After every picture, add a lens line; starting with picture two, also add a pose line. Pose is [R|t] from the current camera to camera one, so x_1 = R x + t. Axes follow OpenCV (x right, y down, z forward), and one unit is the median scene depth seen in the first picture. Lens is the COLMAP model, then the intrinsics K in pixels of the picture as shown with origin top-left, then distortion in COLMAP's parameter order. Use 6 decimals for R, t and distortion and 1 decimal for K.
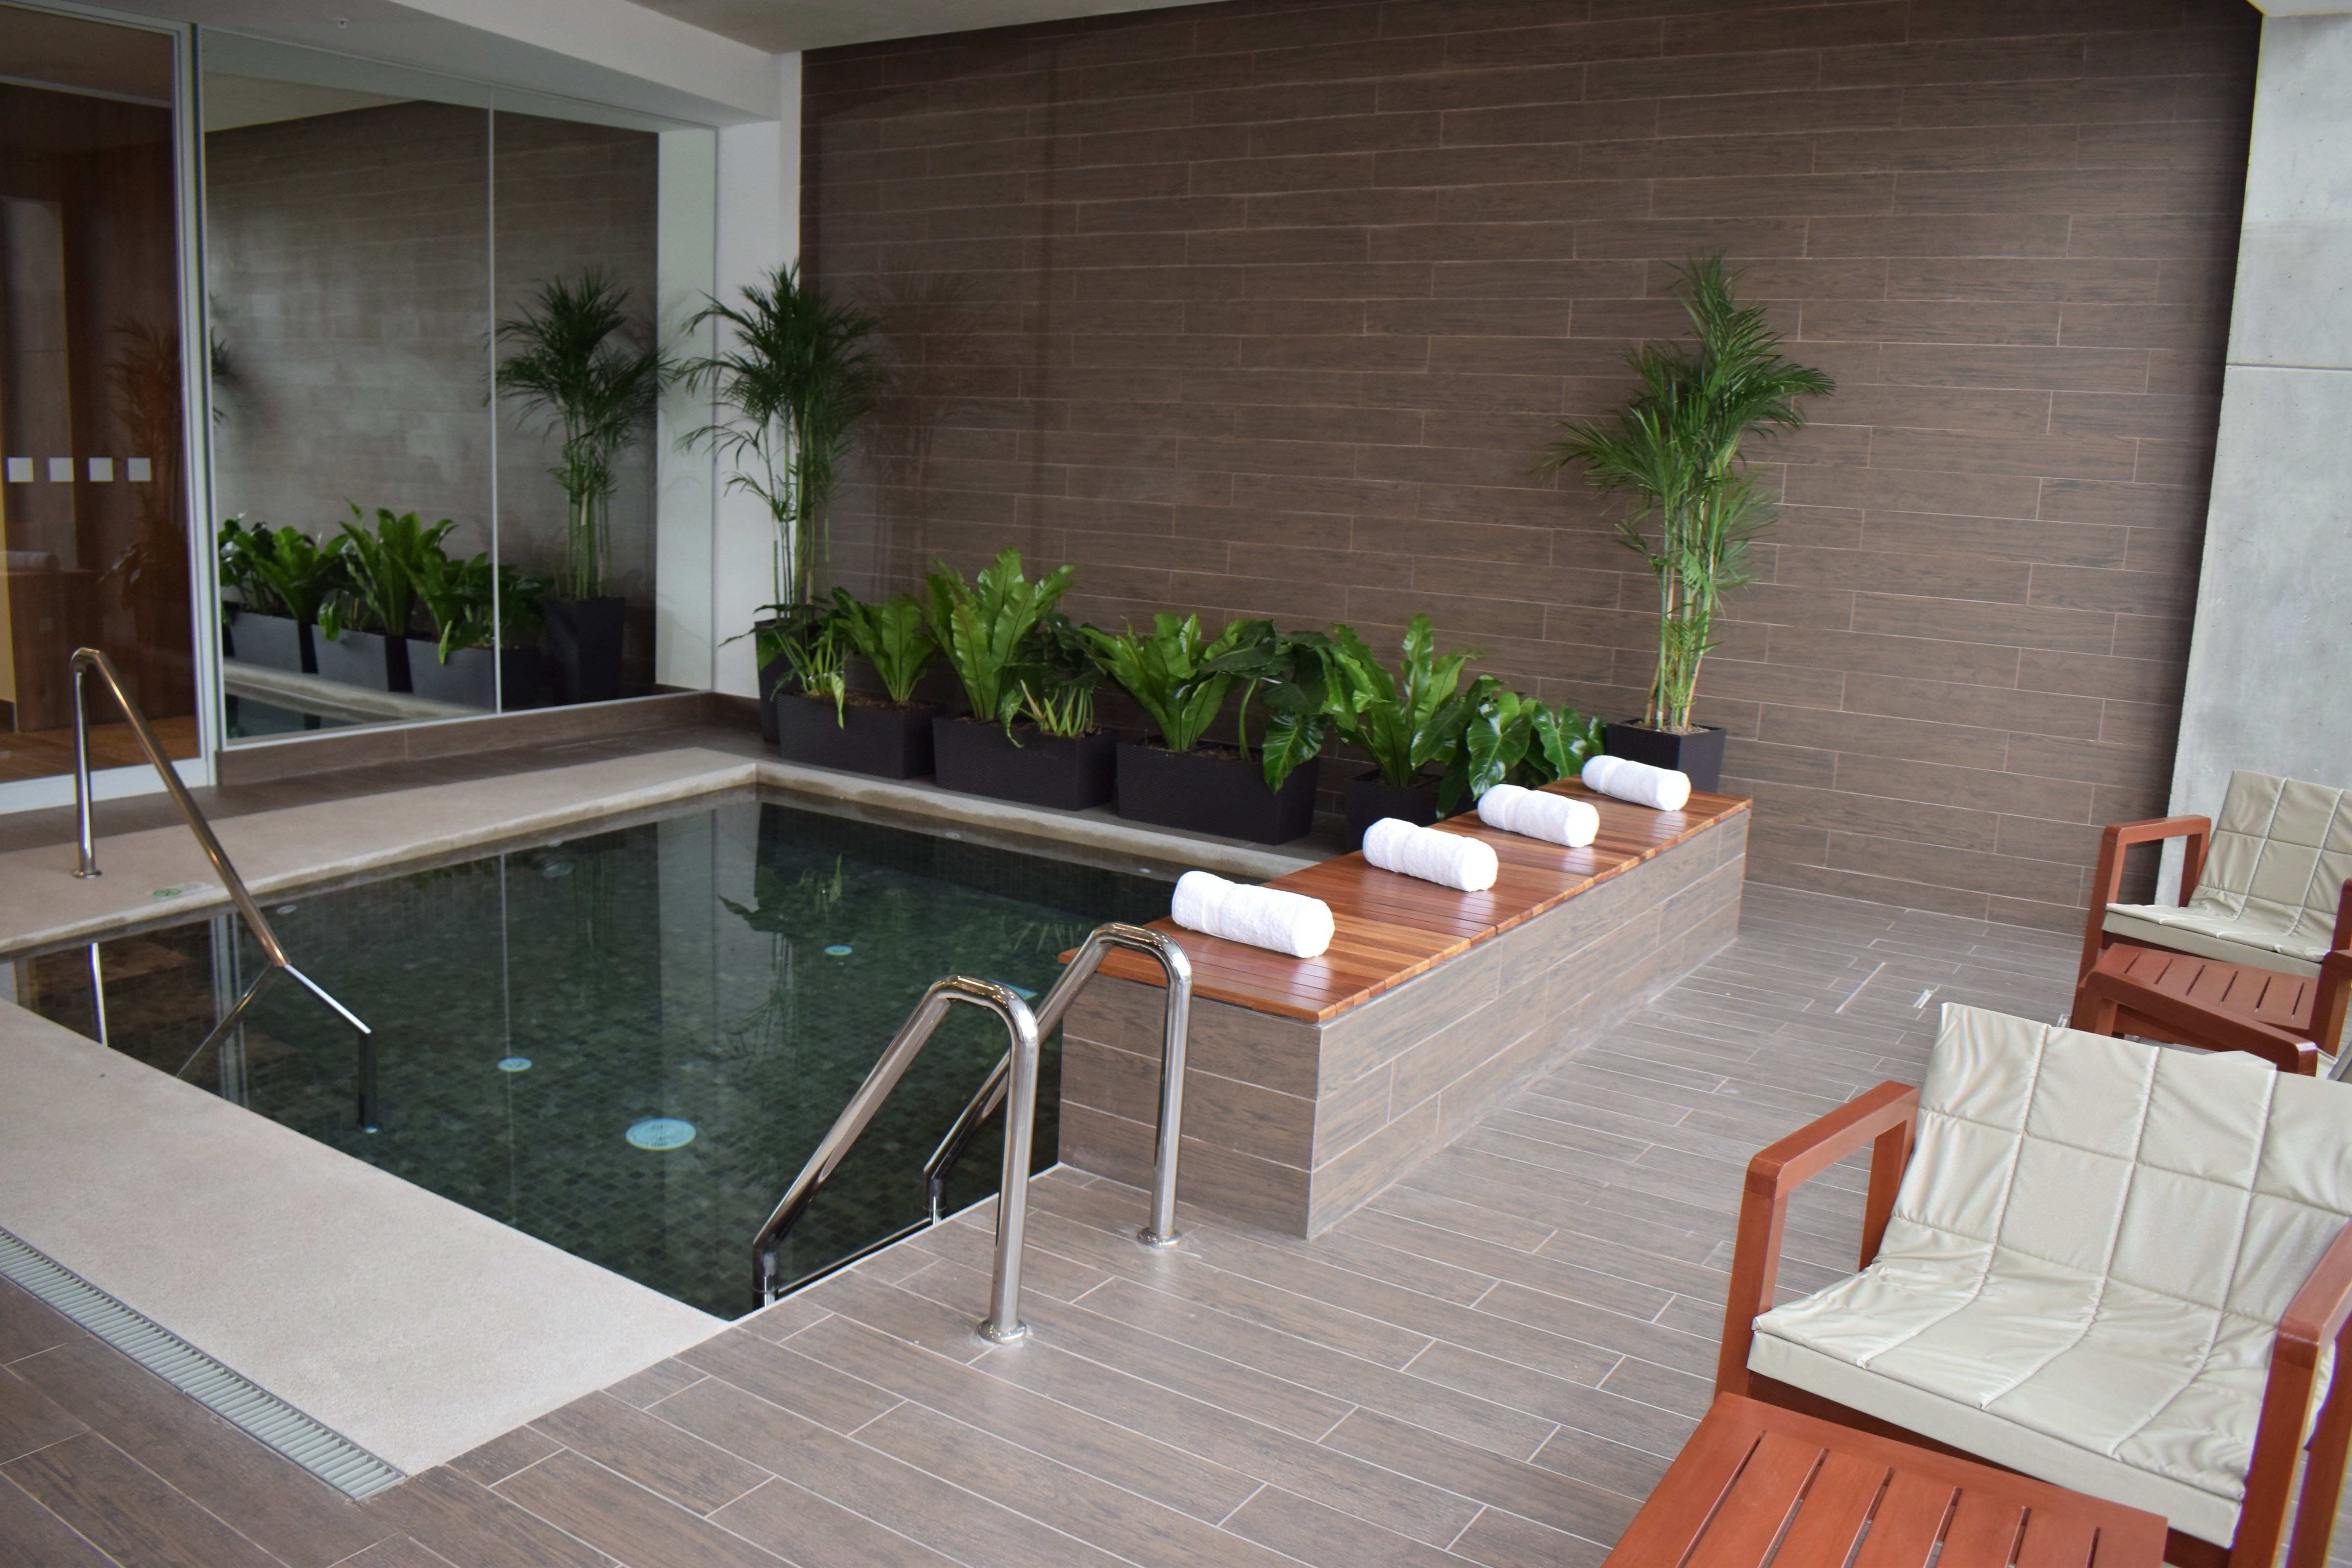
lens RADIAL K [[1853.3, 0, 1165.1], [0, 1853.3, 788.8], [0, 0, 1]] dist [-0.096786, 0.022006]
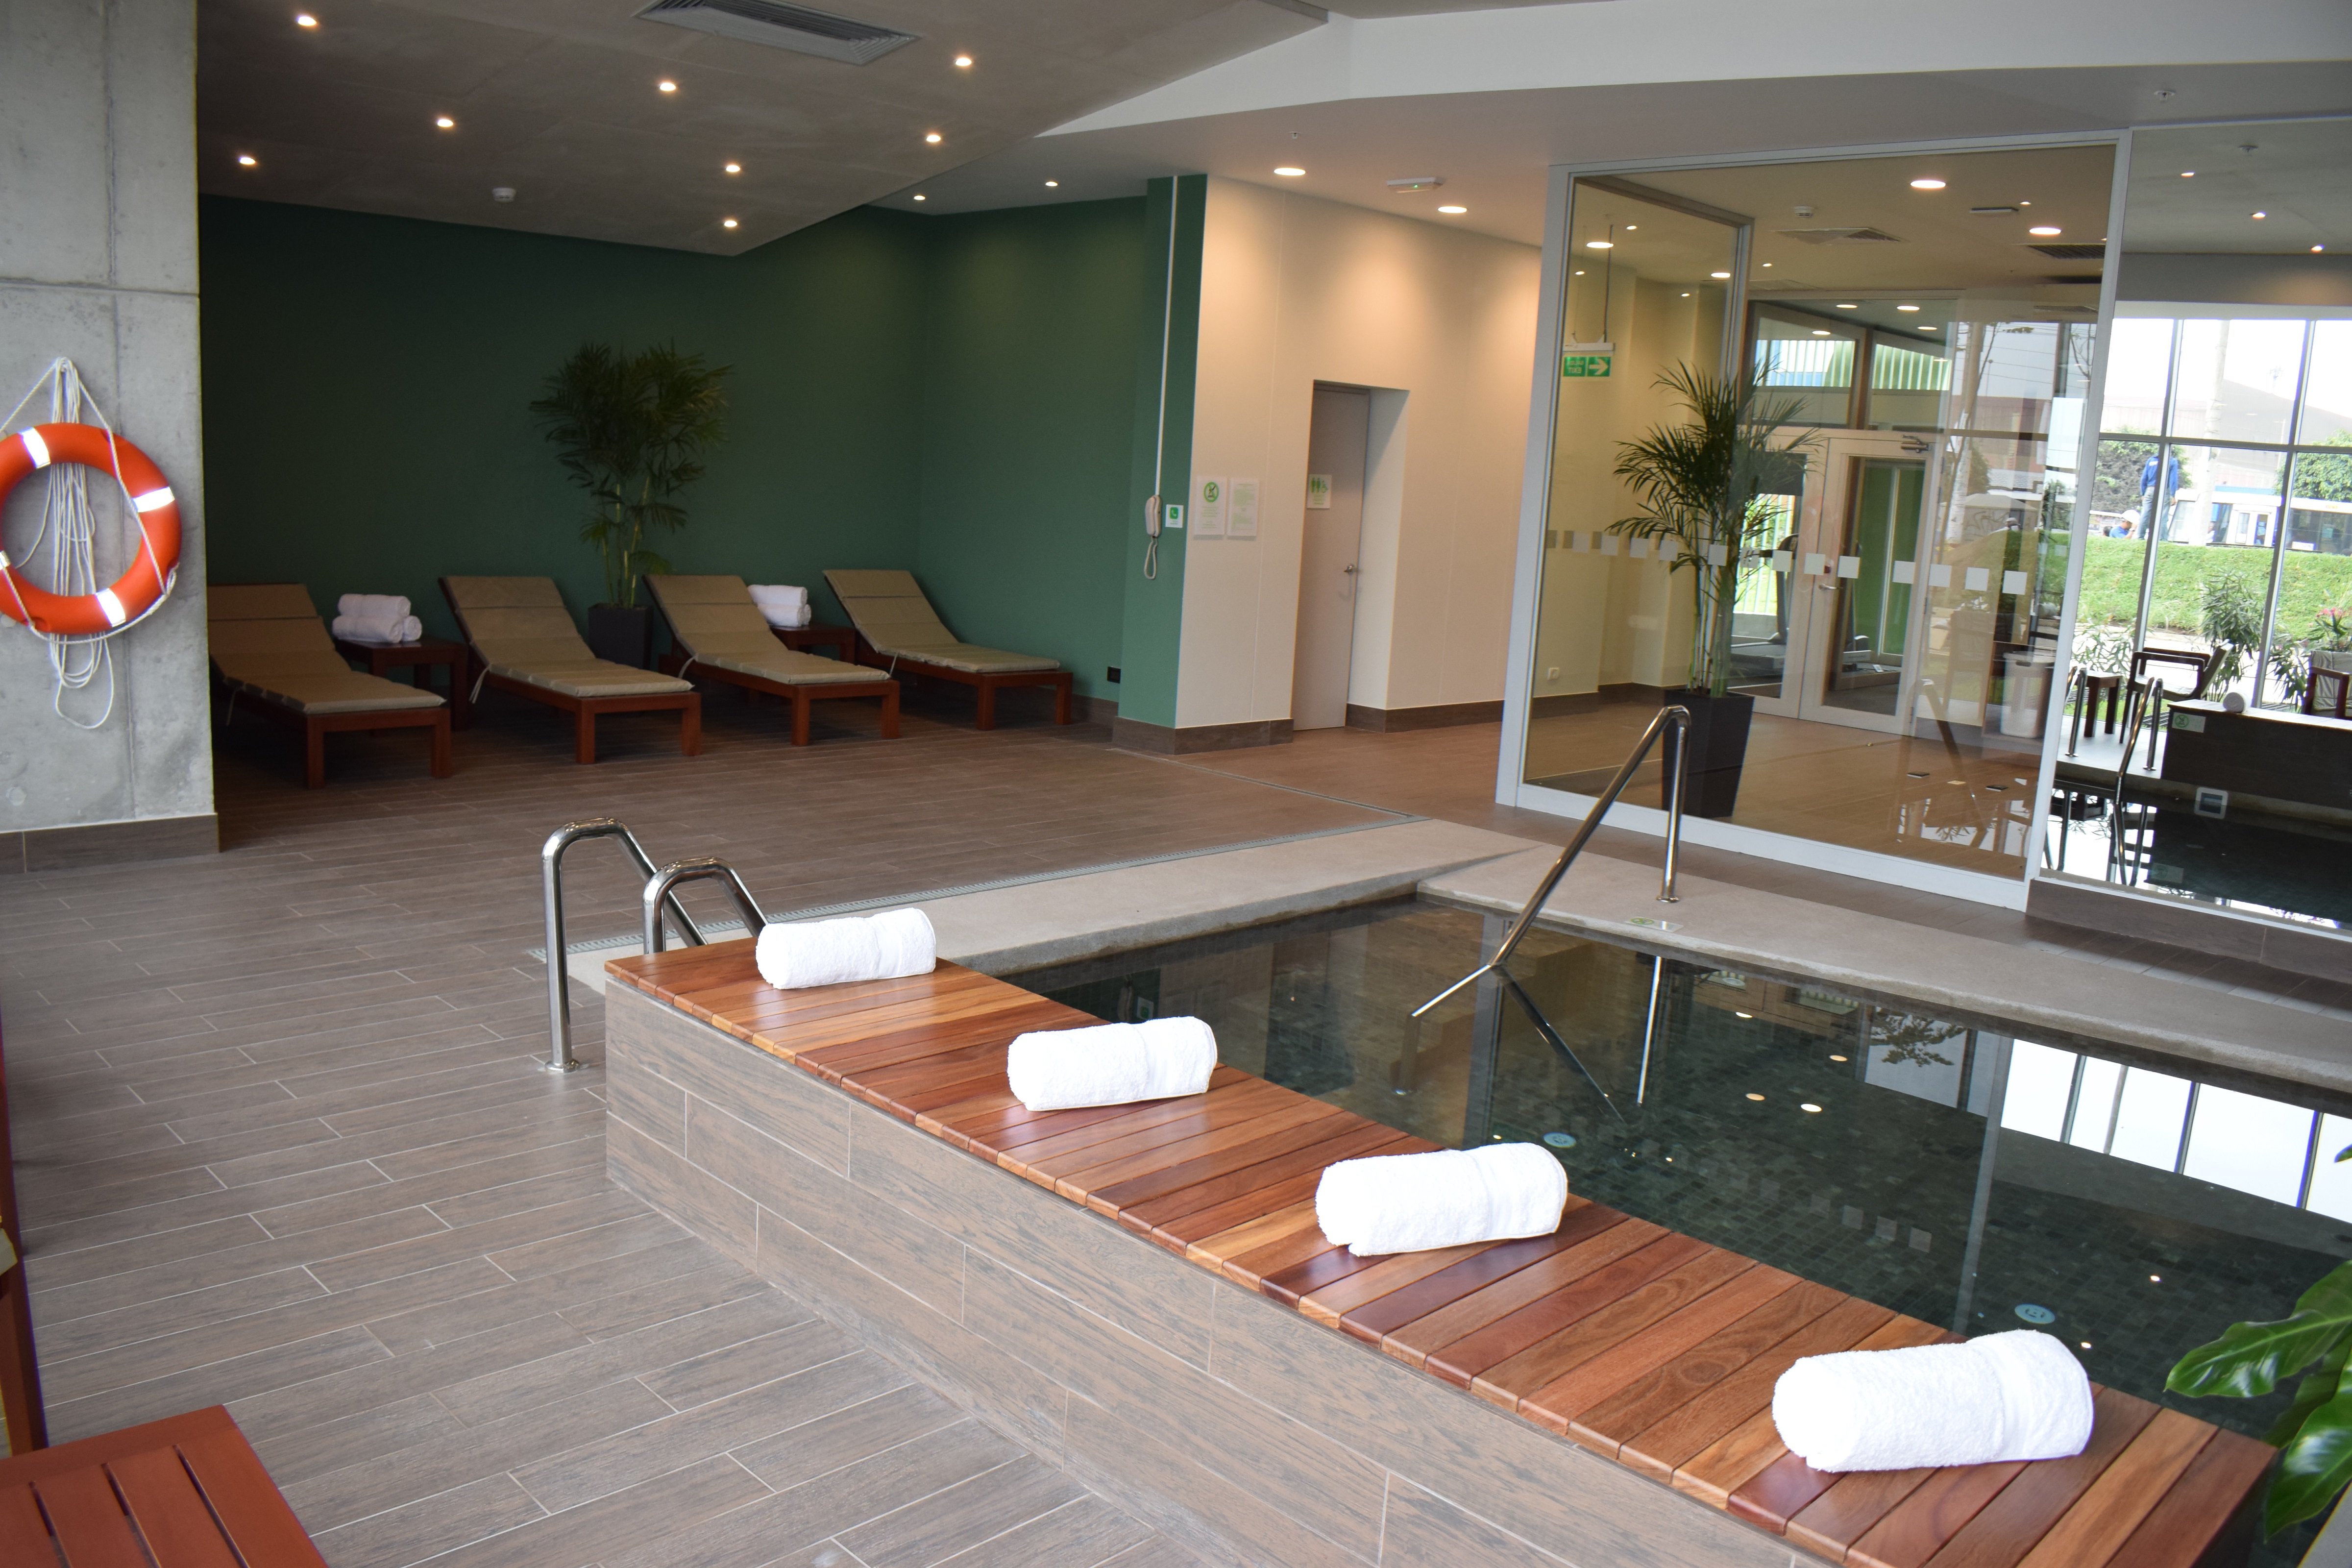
lens RADIAL K [[1853.3, 0, 1168.7], [0, 1853.3, 786.9], [0, 0, 1]] dist [-0.096786, 0.022006]
pose [[-0.223568, 0.111595, -0.968279, 0.888735], [-0.241202, 0.956191, 0.165894, -0.203282], [0.944372, 0.270639, -0.186857, 1.258631]]
